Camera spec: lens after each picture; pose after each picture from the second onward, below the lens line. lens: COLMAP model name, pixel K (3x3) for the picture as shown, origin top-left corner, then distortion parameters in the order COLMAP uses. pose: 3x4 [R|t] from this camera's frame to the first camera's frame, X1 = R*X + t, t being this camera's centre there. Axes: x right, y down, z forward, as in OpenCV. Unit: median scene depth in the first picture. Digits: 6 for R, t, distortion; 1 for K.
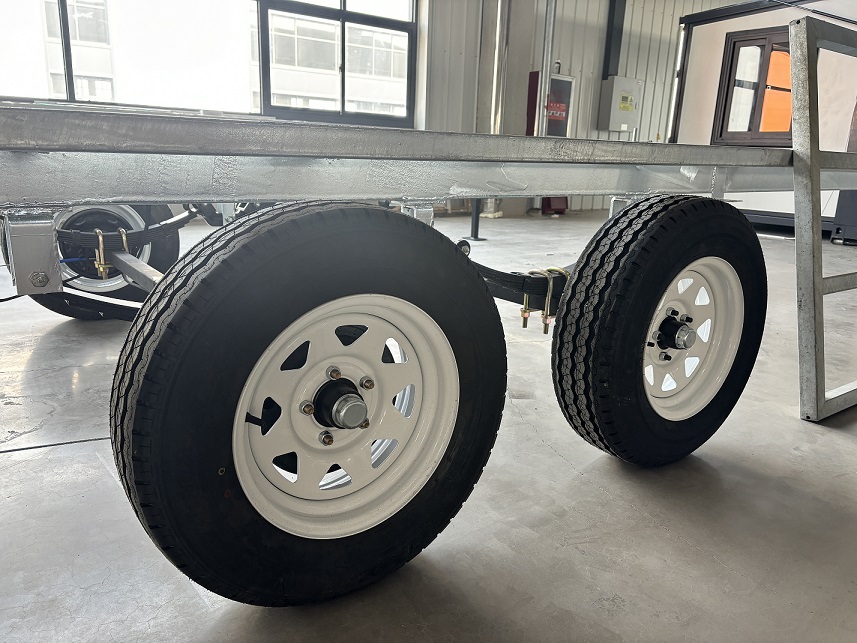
lens RADIAL K [[652.2, 0, 428.5], [0, 652.2, 321.5], [0, 0, 1]] dist [0.066360, -0.067550]
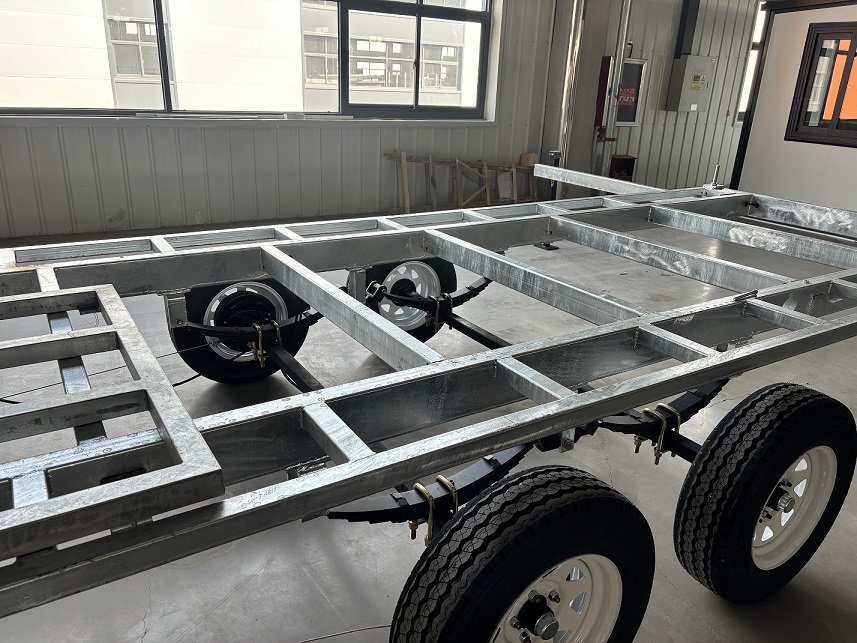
lens RADIAL K [[652.2, 0, 428.5], [0, 652.2, 321.5], [0, 0, 1]] dist [0.066360, -0.067550]
pose [[0.998005, 0.026845, -0.057144, -0.044083], [-0.020977, 0.994673, 0.100922, -0.090894], [0.059549, -0.099522, 0.993252, -0.045818]]
